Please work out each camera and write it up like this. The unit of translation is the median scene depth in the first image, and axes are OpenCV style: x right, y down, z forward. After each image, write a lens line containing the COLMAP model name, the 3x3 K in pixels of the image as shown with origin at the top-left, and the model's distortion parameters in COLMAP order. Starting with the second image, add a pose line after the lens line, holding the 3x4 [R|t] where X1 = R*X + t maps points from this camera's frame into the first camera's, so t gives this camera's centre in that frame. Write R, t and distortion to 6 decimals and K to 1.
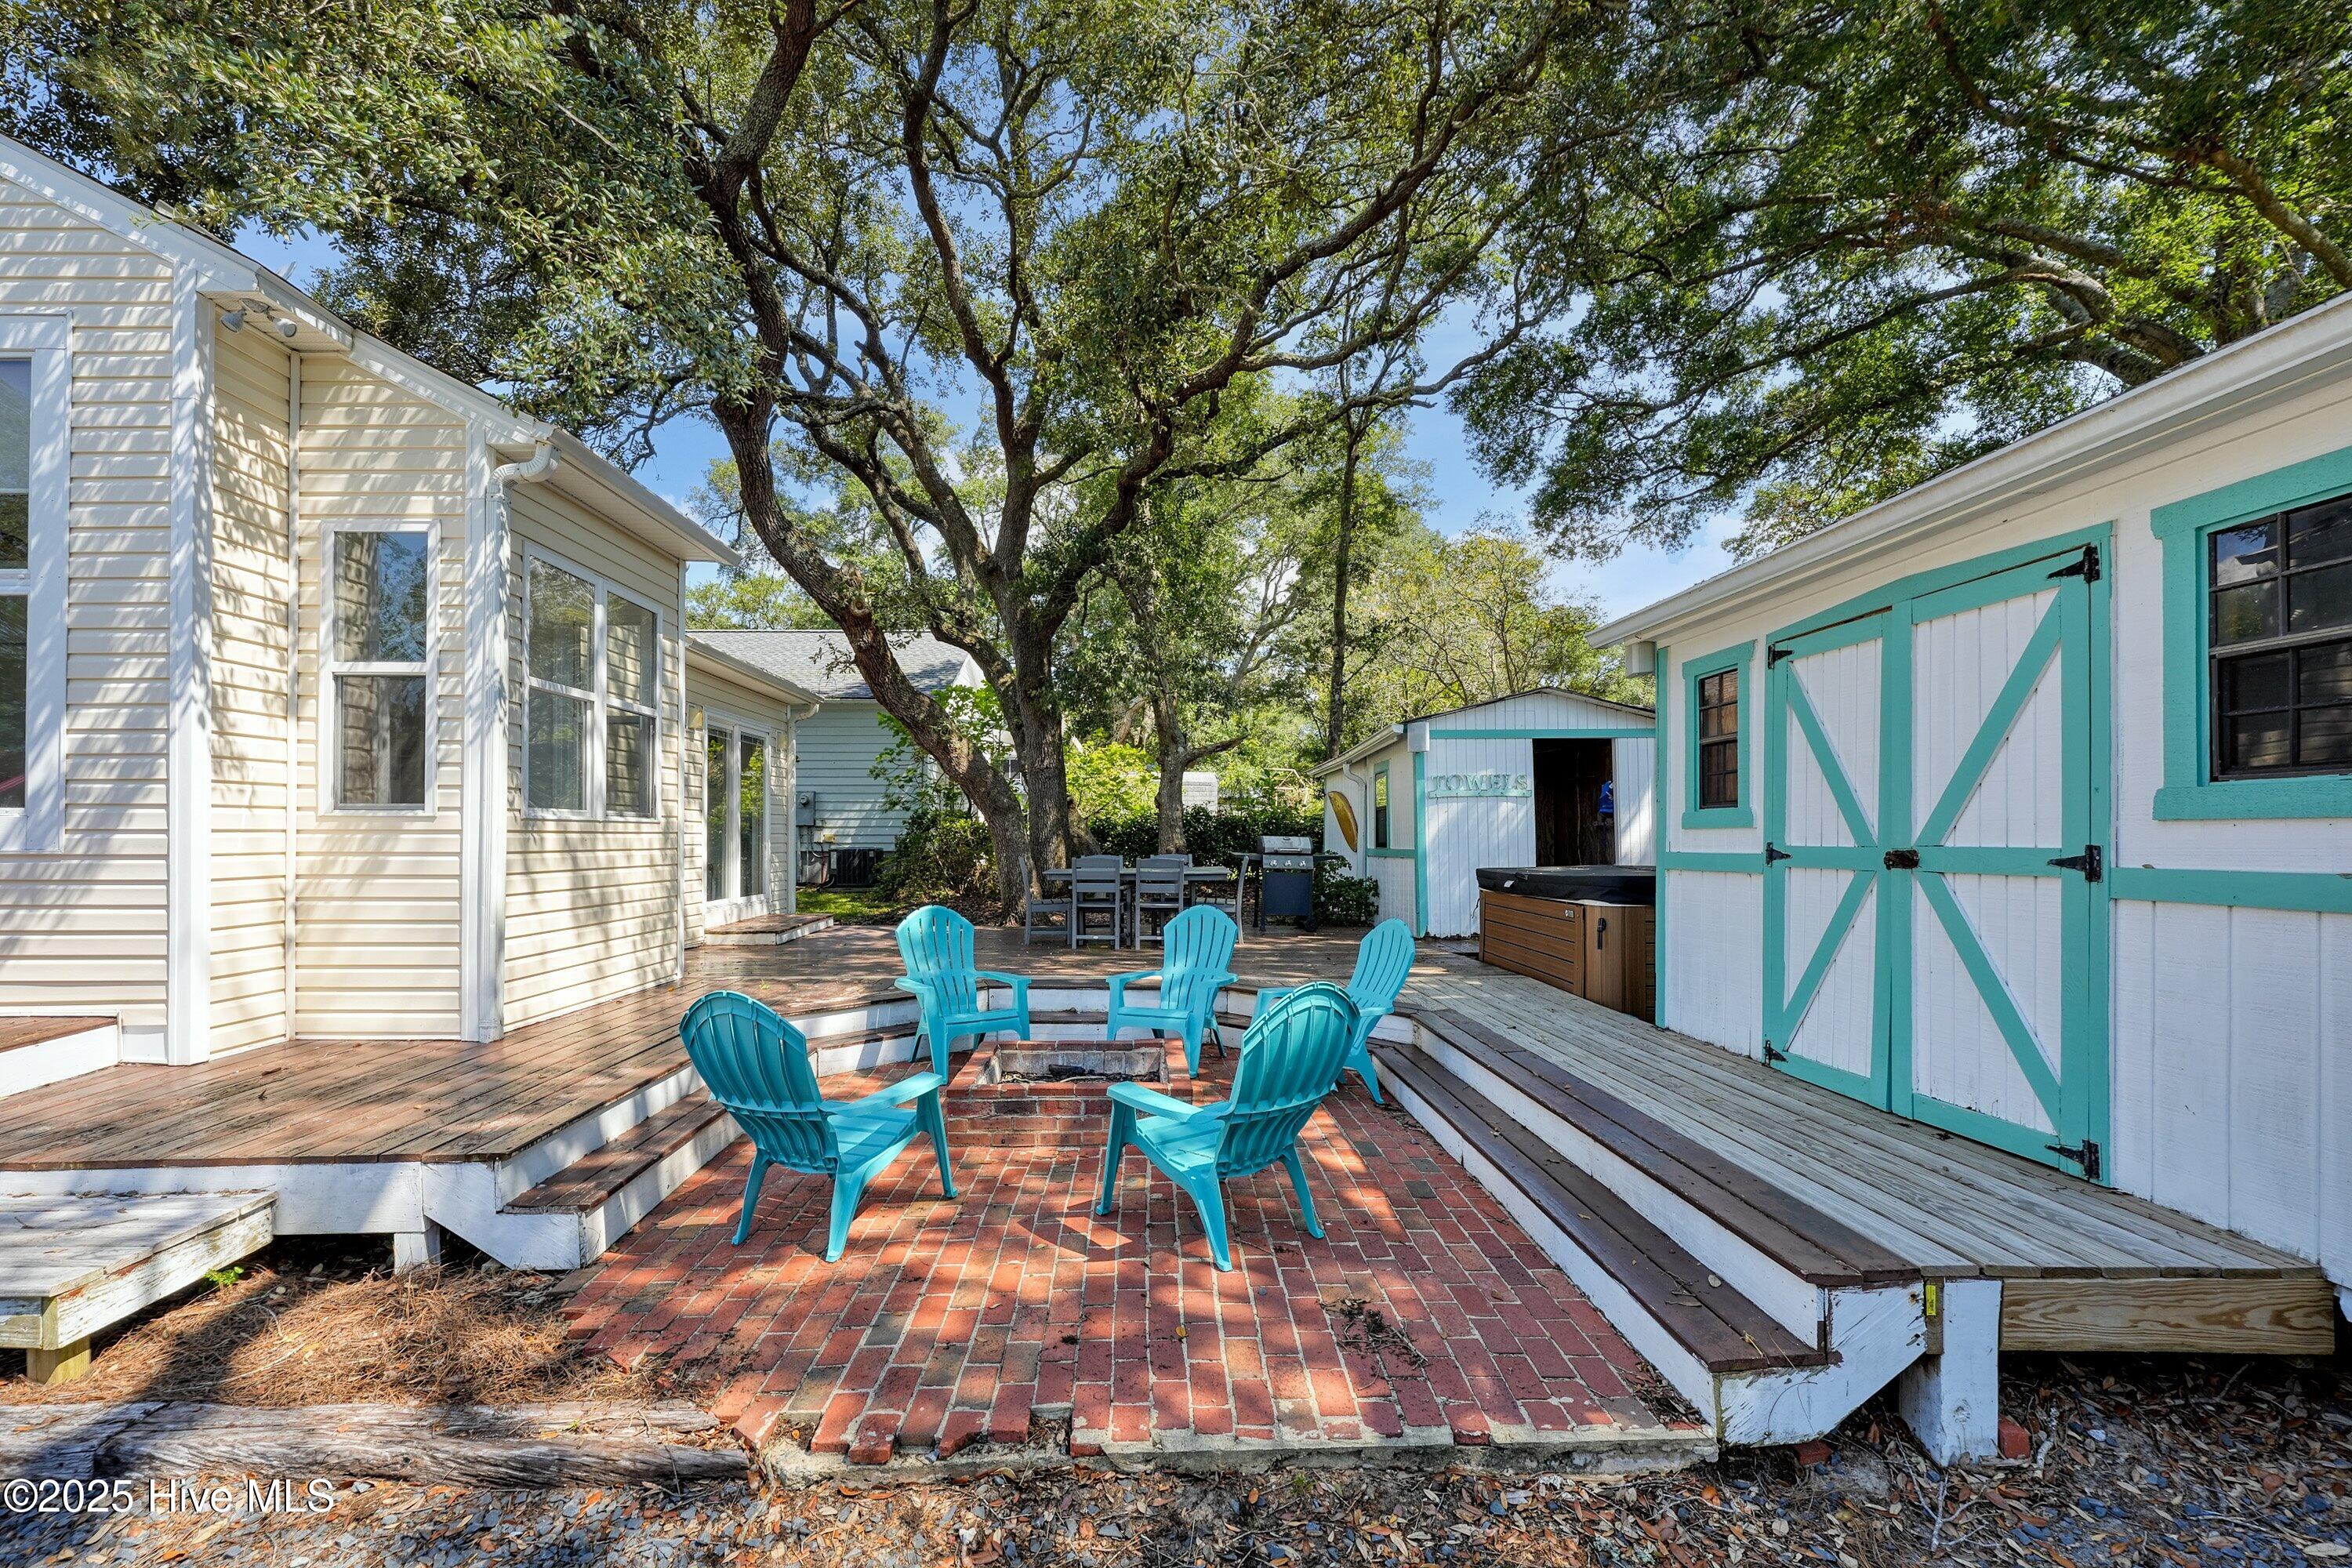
lens RADIAL K [[1008.0, 0, 1169.9], [0, 1008.0, 831.4], [0, 0, 1]] dist [0.000716, 0.000114]
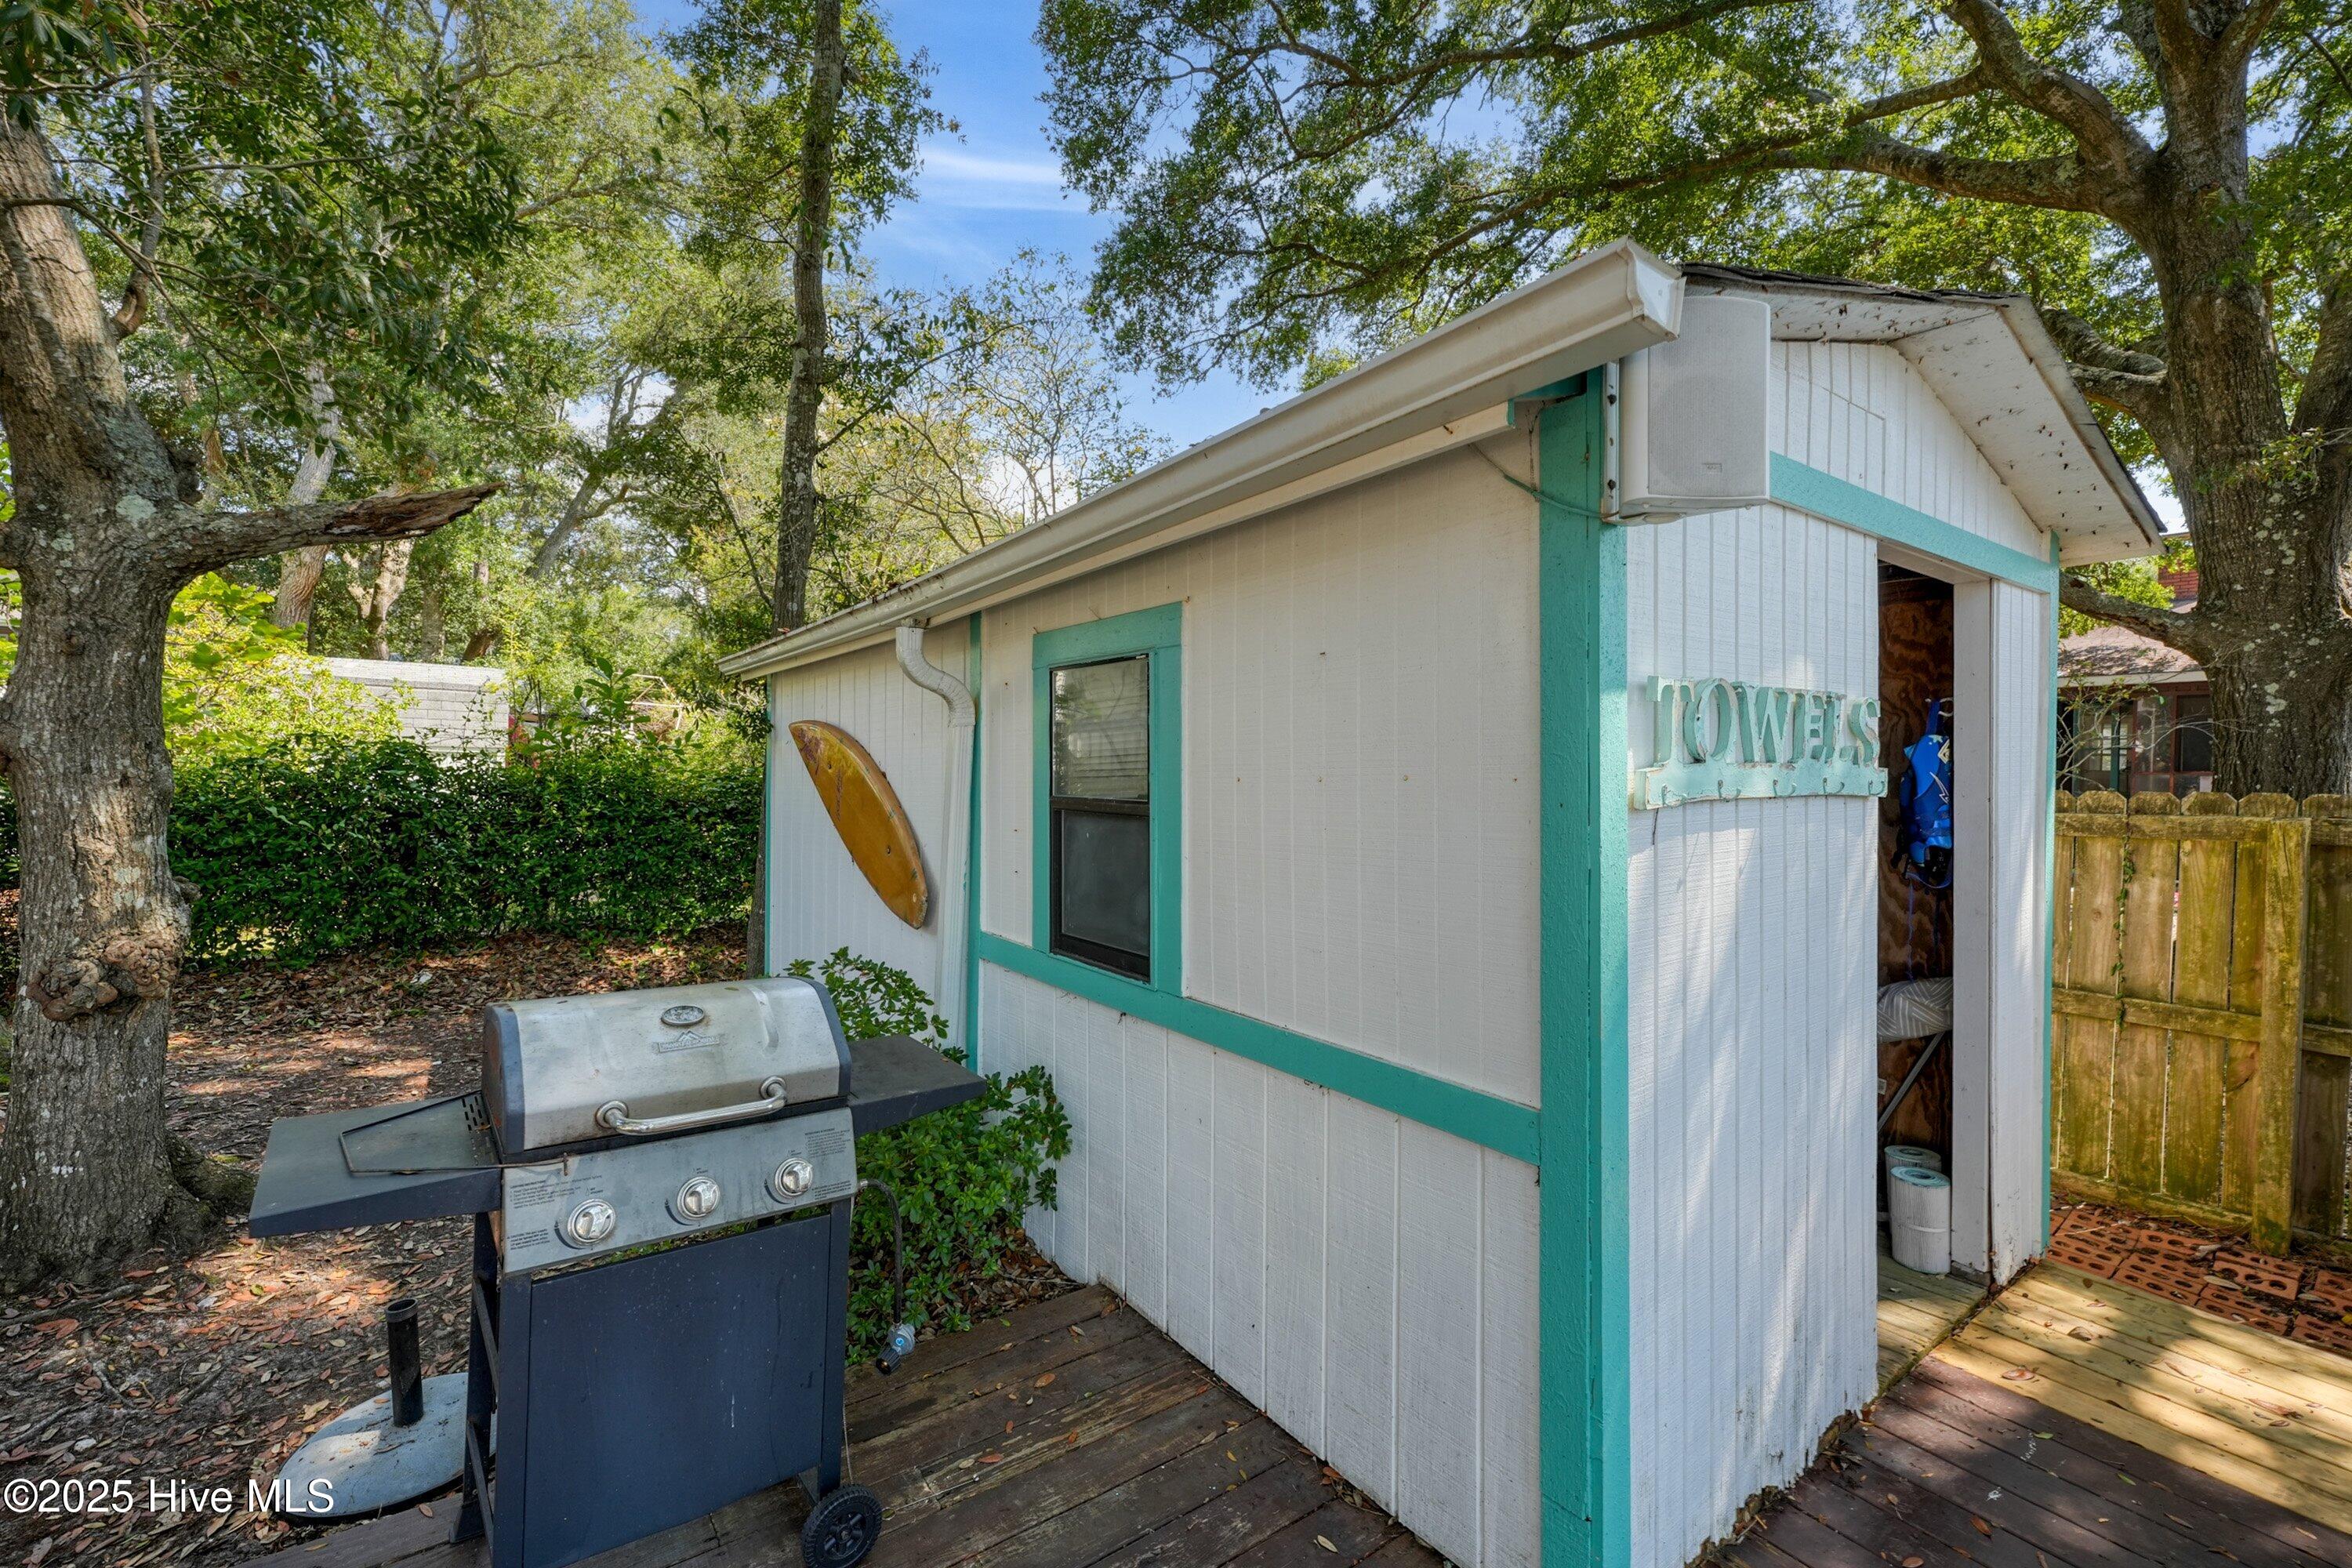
lens RADIAL K [[990.6, 0, 1177.2], [0, 990.6, 759.8], [0, 0, 1]] dist [-0.000273, 0.000004]
pose [[0.821278, 0.001242, 0.570527, 0.051288], [-0.005306, 0.999971, 0.005460, -0.020893], [-0.570503, -0.007512, 0.821261, 0.468669]]
